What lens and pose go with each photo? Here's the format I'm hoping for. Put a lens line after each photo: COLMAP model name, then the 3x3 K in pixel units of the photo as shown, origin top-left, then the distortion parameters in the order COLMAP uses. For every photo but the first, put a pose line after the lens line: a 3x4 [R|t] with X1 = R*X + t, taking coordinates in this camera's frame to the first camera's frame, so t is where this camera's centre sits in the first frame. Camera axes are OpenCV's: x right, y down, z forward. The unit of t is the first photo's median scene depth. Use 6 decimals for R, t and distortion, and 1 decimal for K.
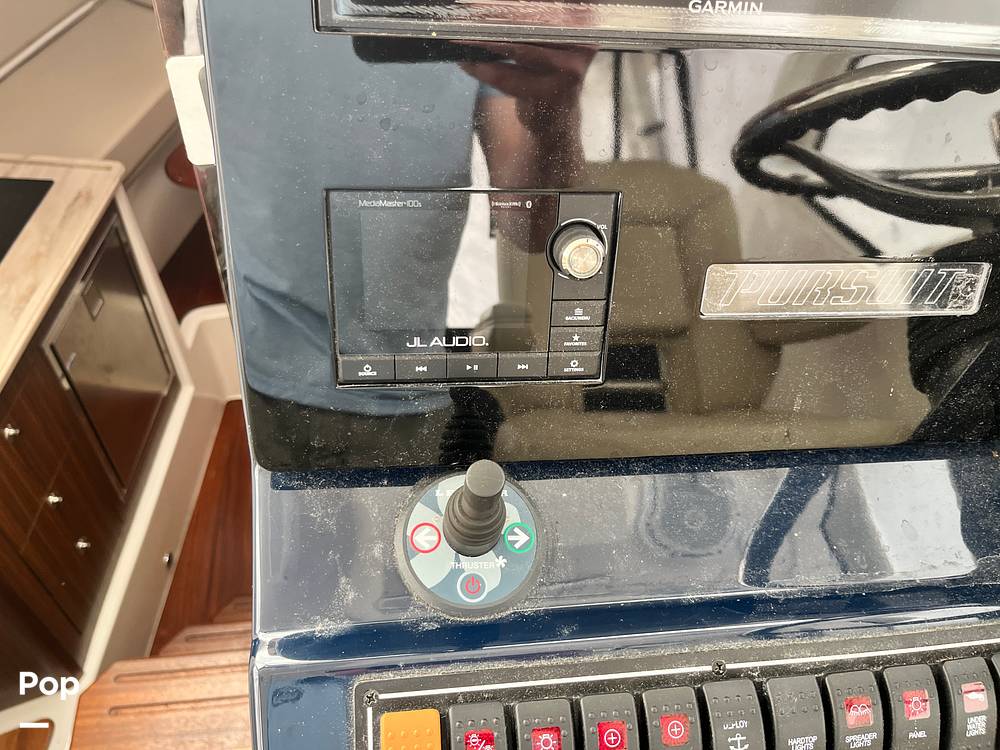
lens RADIAL K [[756.2, 0, 495.9], [0, 756.2, 371.0], [0, 0, 1]] dist [0.040546, -0.076646]
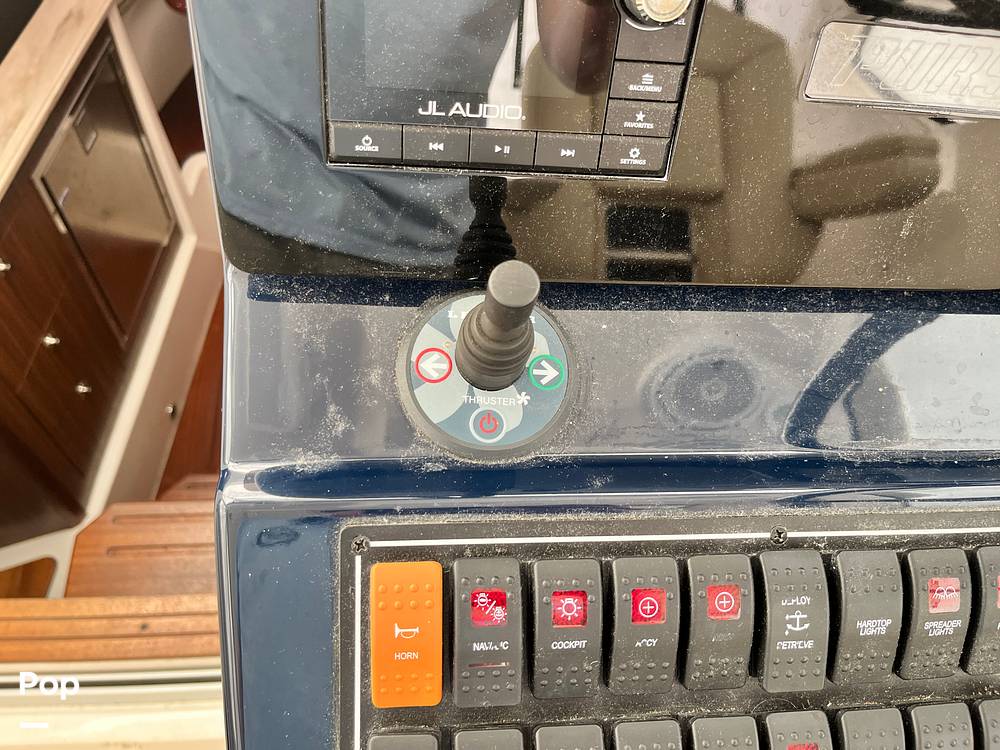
lens RADIAL K [[756.2, 0, 495.4], [0, 756.2, 369.4], [0, 0, 1]] dist [0.040546, -0.076646]
pose [[0.998412, 0.055771, -0.007910, -0.019034], [-0.053830, 0.986023, 0.157675, 0.090772], [0.016593, -0.156998, 0.987459, 0.189550]]
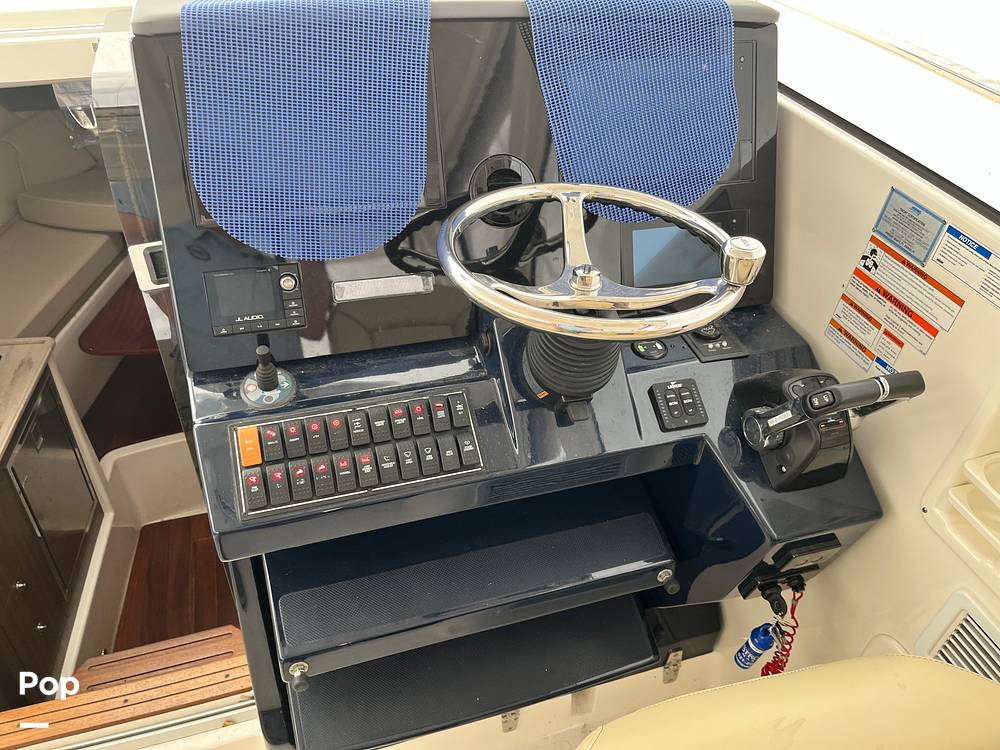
lens RADIAL K [[756.2, 0, 496.7], [0, 756.2, 366.9], [0, 0, 1]] dist [0.040546, -0.076646]
pose [[0.979791, -0.143730, 0.139107, 0.426016], [0.169246, 0.966376, -0.193581, 0.849988], [-0.106606, 0.213212, 0.971172, -1.893016]]
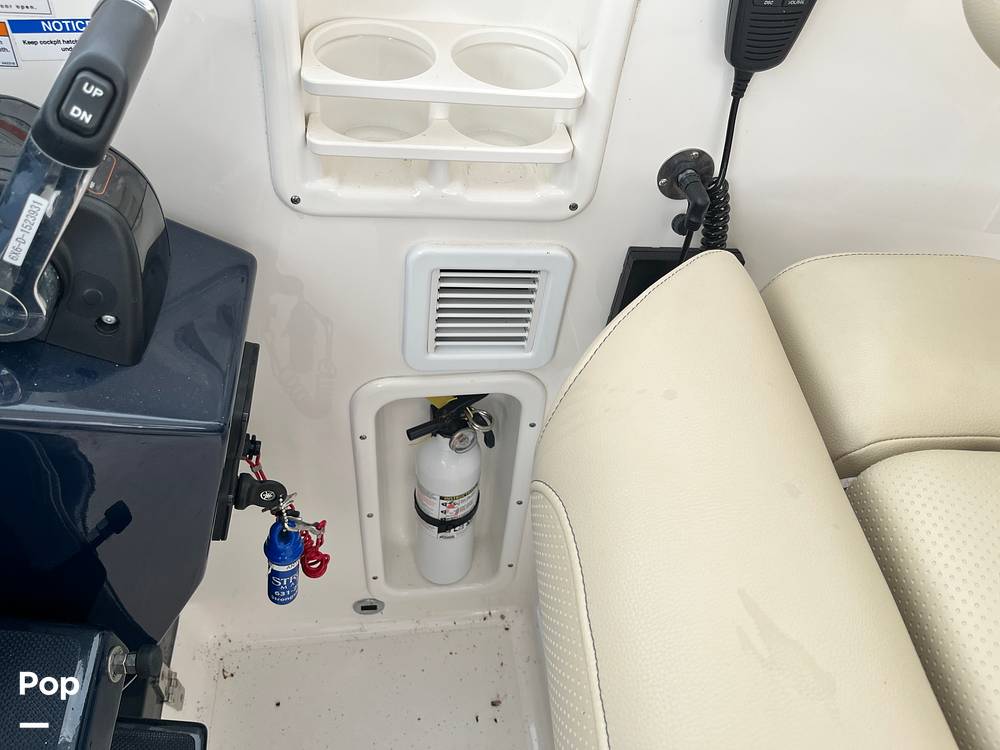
lens RADIAL K [[756.2, 0, 489.1], [0, 756.2, 363.8], [0, 0, 1]] dist [0.040546, -0.076646]
pose [[0.017661, -0.779638, 0.625982, 0.995204], [0.702979, 0.454889, 0.546715, 0.627898], [-0.710992, 0.430396, 0.556103, -0.233030]]
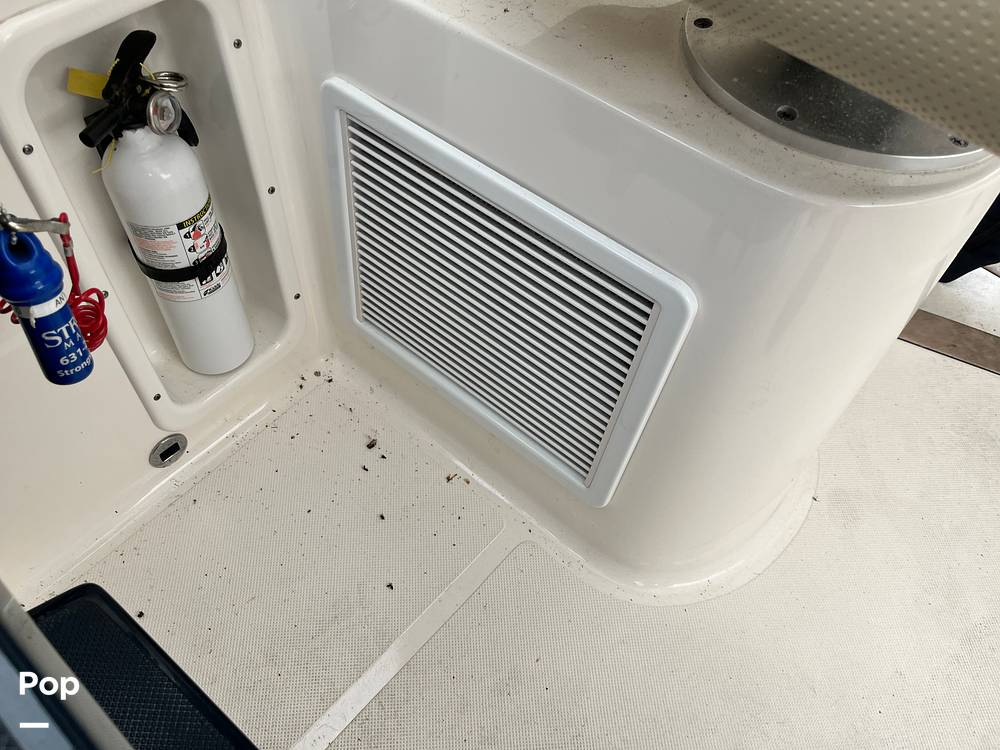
lens RADIAL K [[756.2, 0, 492.3], [0, 756.2, 375.3], [0, 0, 1]] dist [0.040546, -0.076646]
pose [[-0.667259, -0.666482, 0.332517, 0.860693], [0.466429, -0.025843, 0.884181, 0.821256], [-0.580697, 0.745073, 0.328110, 0.729563]]
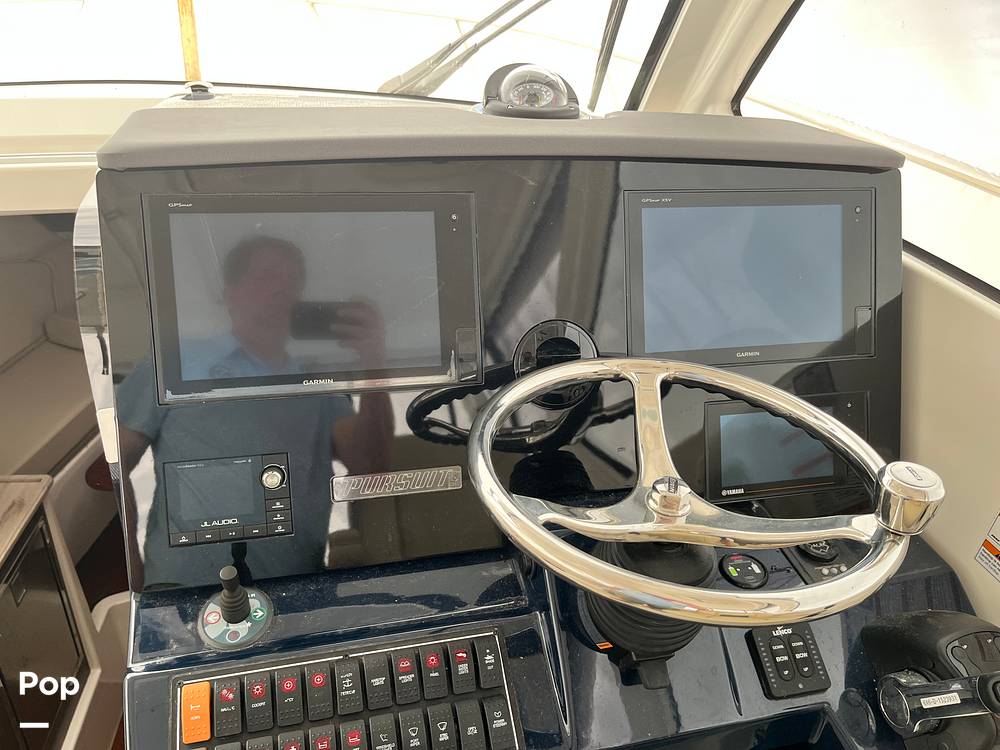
lens RADIAL K [[756.2, 0, 497.0], [0, 756.2, 371.5], [0, 0, 1]] dist [0.040546, -0.076646]
pose [[0.990026, -0.089466, 0.108834, 0.528378], [0.121893, 0.931296, -0.343263, 0.404072], [-0.070646, 0.353105, 0.932913, -1.302930]]
